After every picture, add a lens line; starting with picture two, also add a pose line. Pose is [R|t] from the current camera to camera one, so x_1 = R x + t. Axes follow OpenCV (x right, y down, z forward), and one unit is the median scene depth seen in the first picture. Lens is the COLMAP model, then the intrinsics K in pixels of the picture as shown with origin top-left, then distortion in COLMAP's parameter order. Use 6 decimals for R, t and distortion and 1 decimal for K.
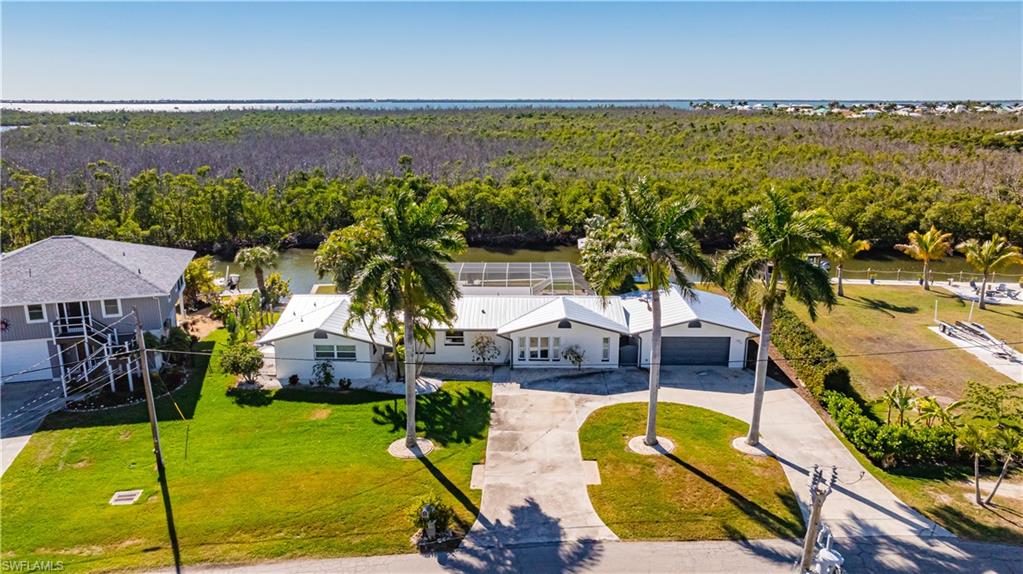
lens RADIAL K [[721.6, 0, 515.9], [0, 721.6, 284.2], [0, 0, 1]] dist [-0.041429, 0.044798]
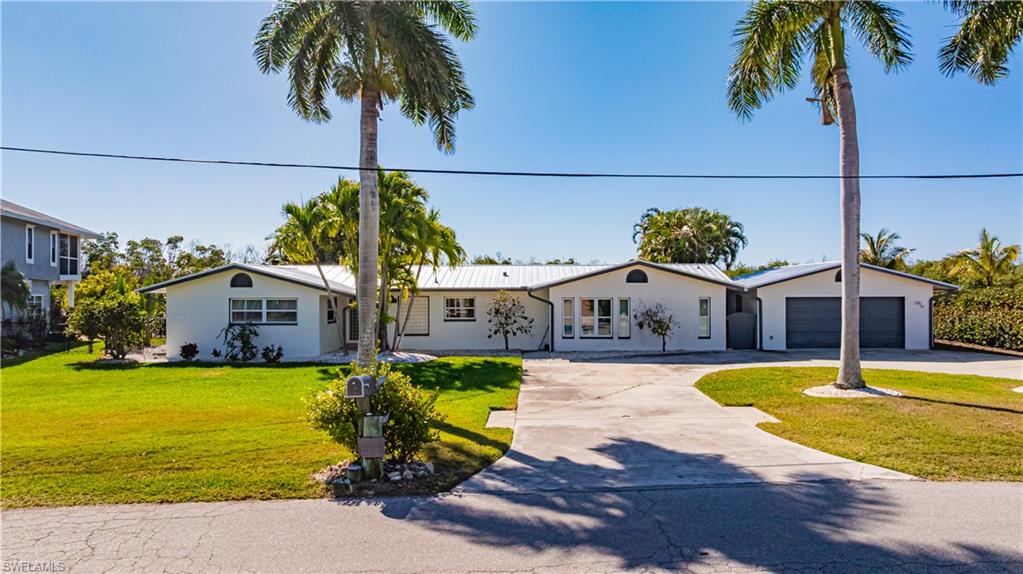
lens RADIAL K [[721.6, 0, 515.9], [0, 721.6, 284.2], [0, 0, 1]] dist [-0.041429, 0.044798]
pose [[0.999888, -0.003682, -0.014506, -0.031283], [0.000099, 0.970877, -0.239580, 0.237901], [0.014966, 0.239551, 0.970768, 0.444728]]
